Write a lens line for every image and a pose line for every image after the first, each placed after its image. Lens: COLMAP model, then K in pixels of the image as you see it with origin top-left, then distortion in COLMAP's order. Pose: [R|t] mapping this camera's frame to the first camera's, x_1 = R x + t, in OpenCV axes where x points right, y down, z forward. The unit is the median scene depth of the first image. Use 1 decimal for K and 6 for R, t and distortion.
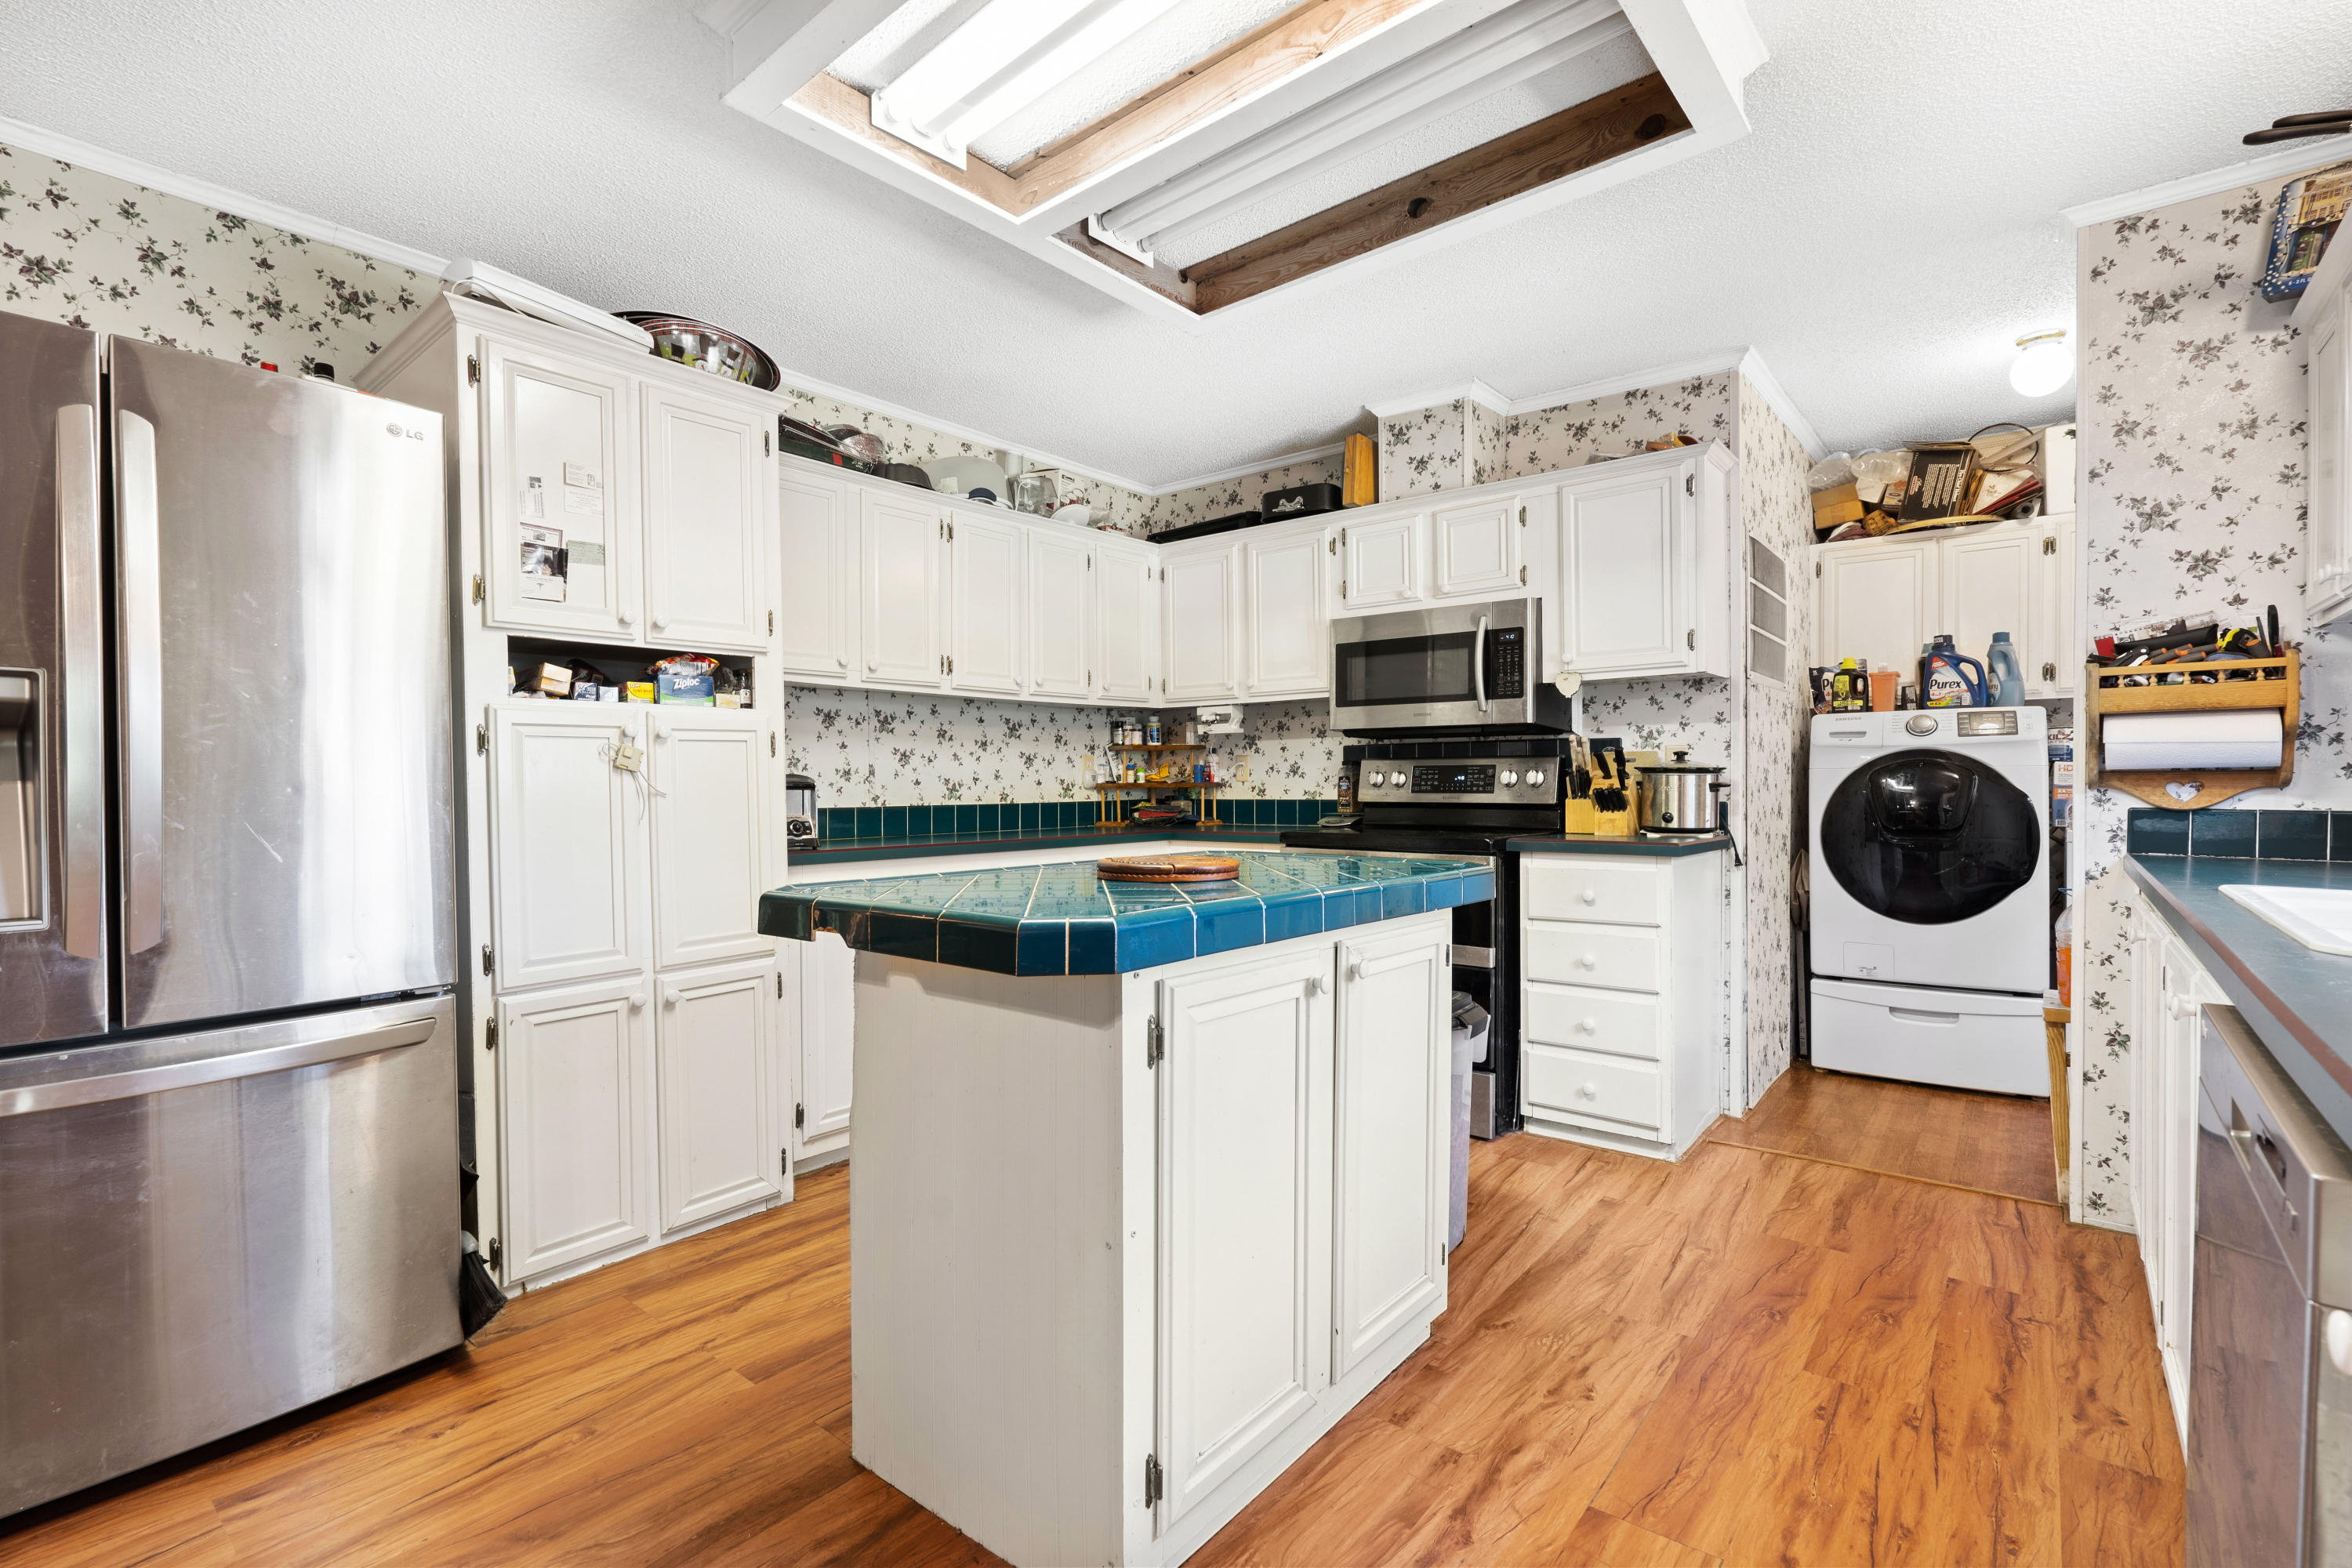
lens RADIAL K [[1035.1, 0, 1190.4], [0, 1035.1, 783.2], [0, 0, 1]] dist [-0.002391, 0.001166]
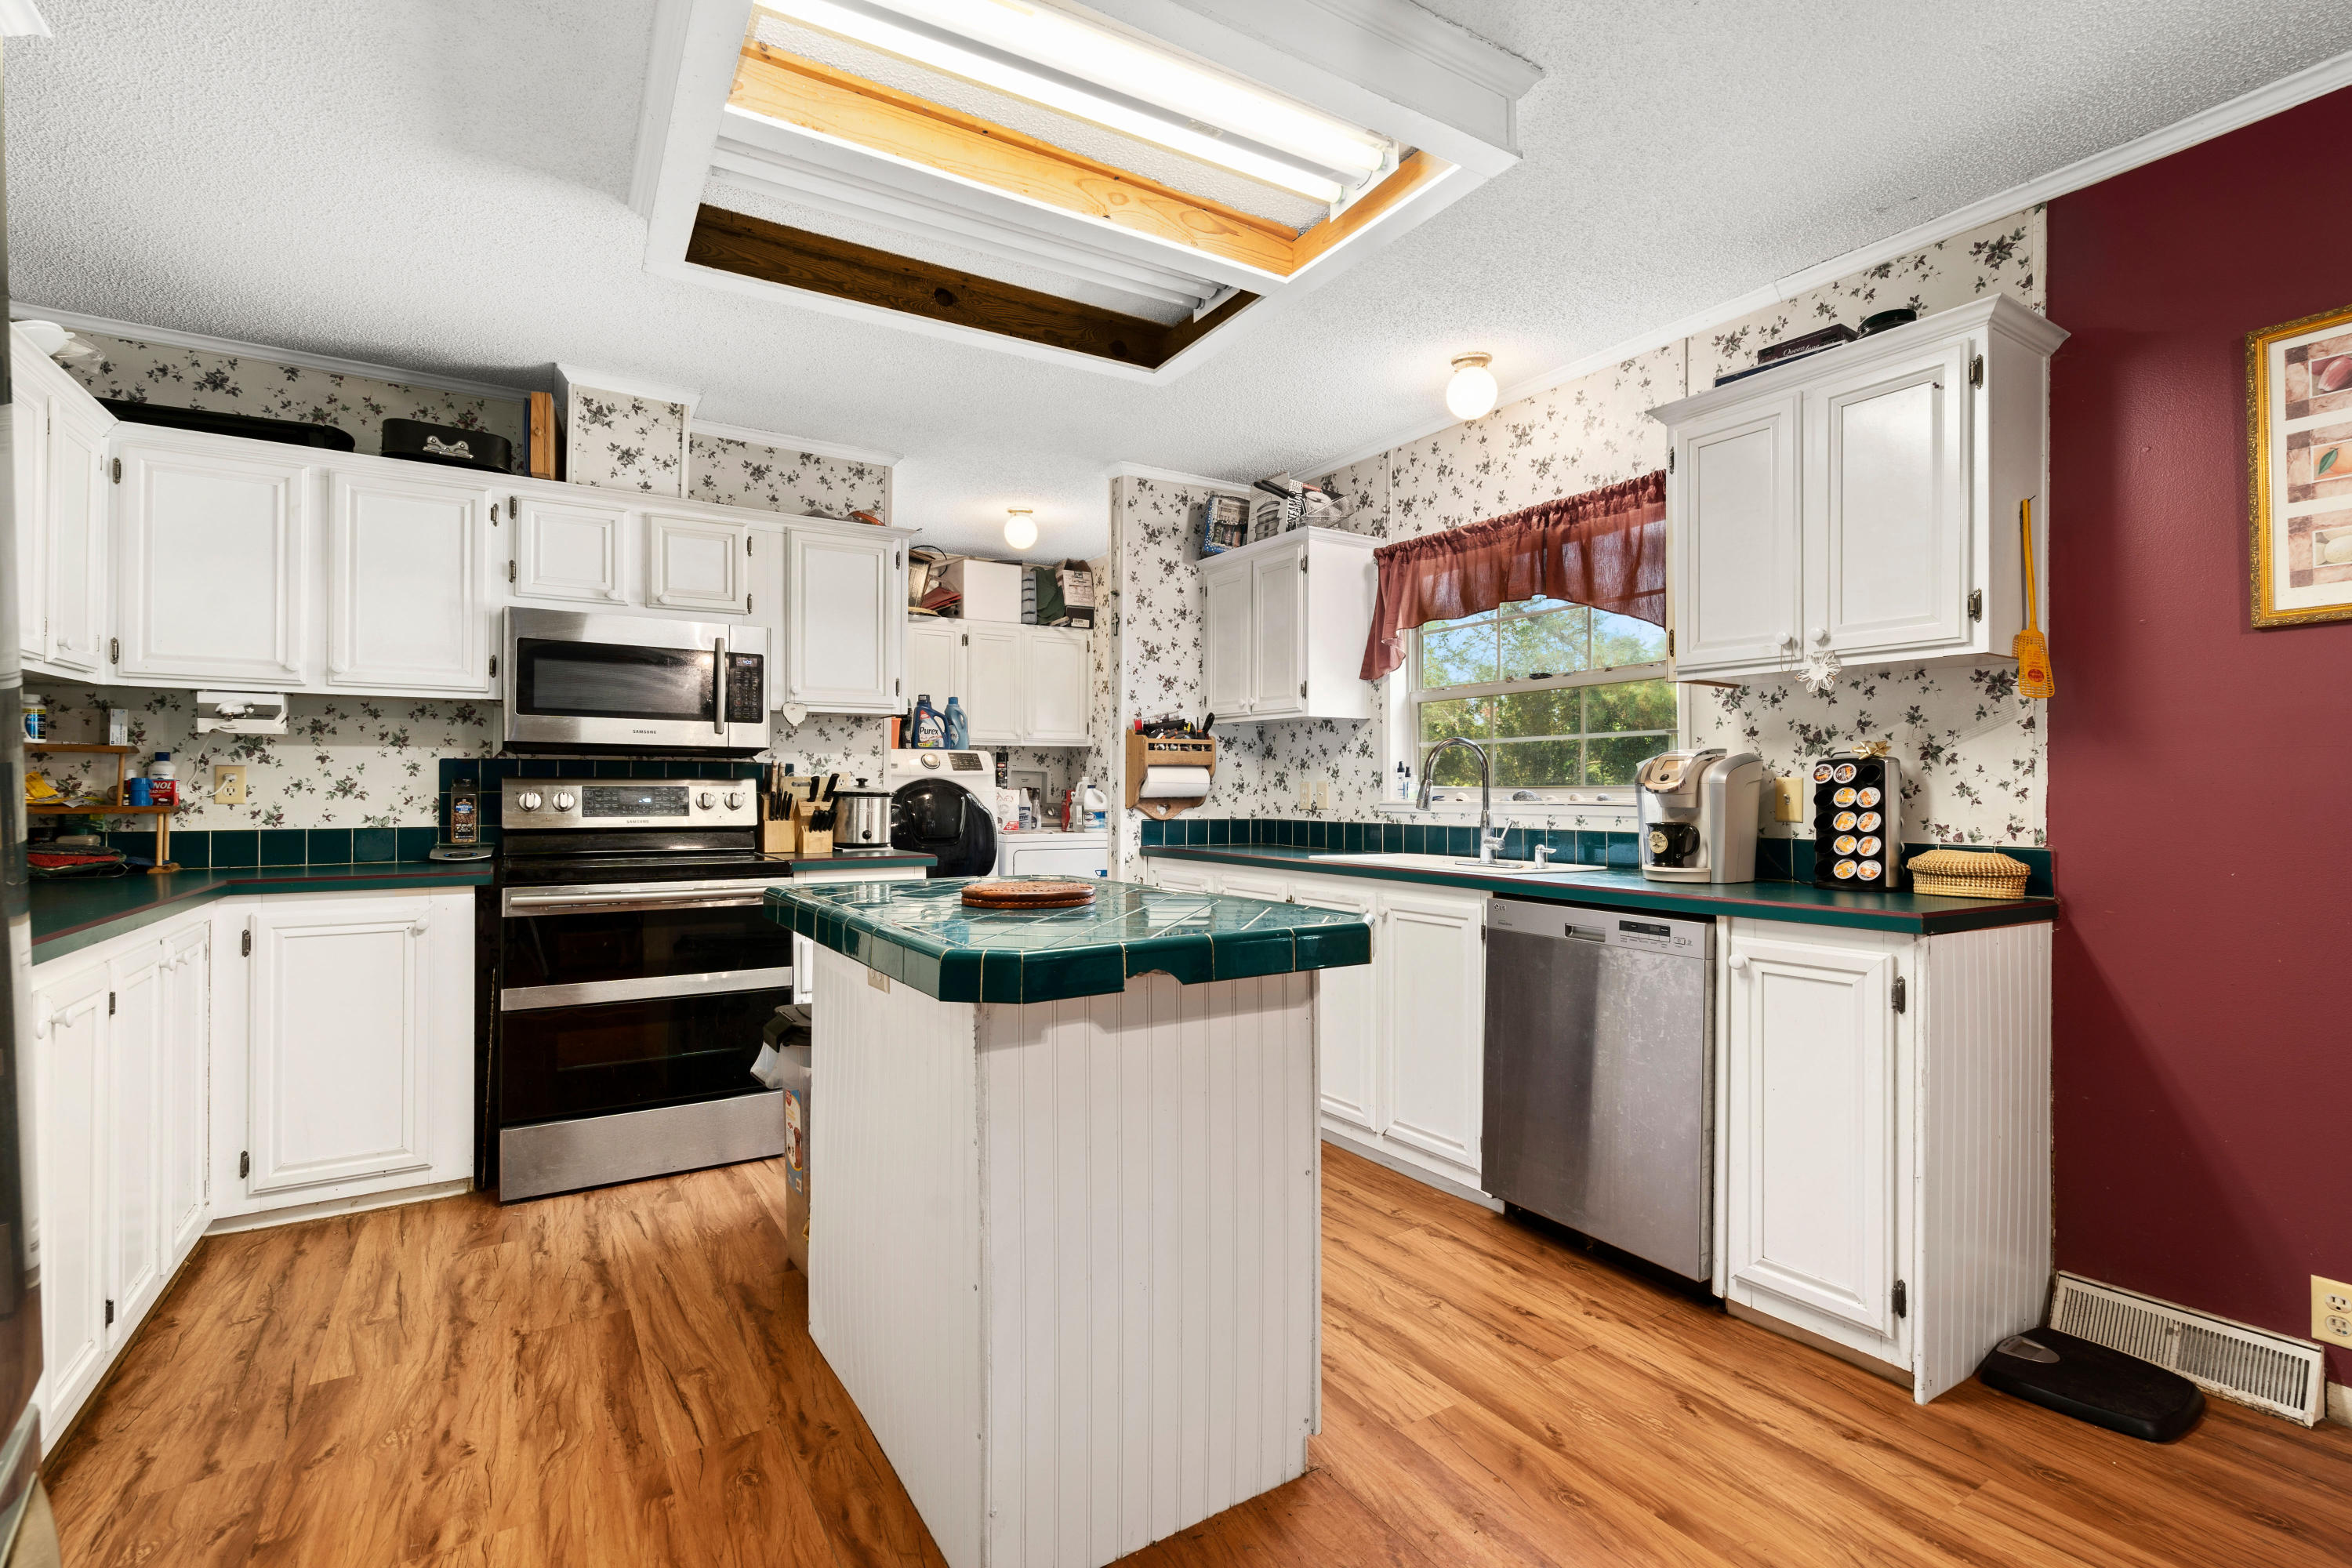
lens RADIAL K [[1035.1, 0, 1168.5], [0, 1035.1, 780.4], [0, 0, 1]] dist [-0.002391, 0.001166]
pose [[0.345900, 0.015739, 0.938139, -0.458998], [-0.001883, 0.999869, -0.016080, -0.009035], [-0.938270, 0.003796, 0.345884, 0.238808]]
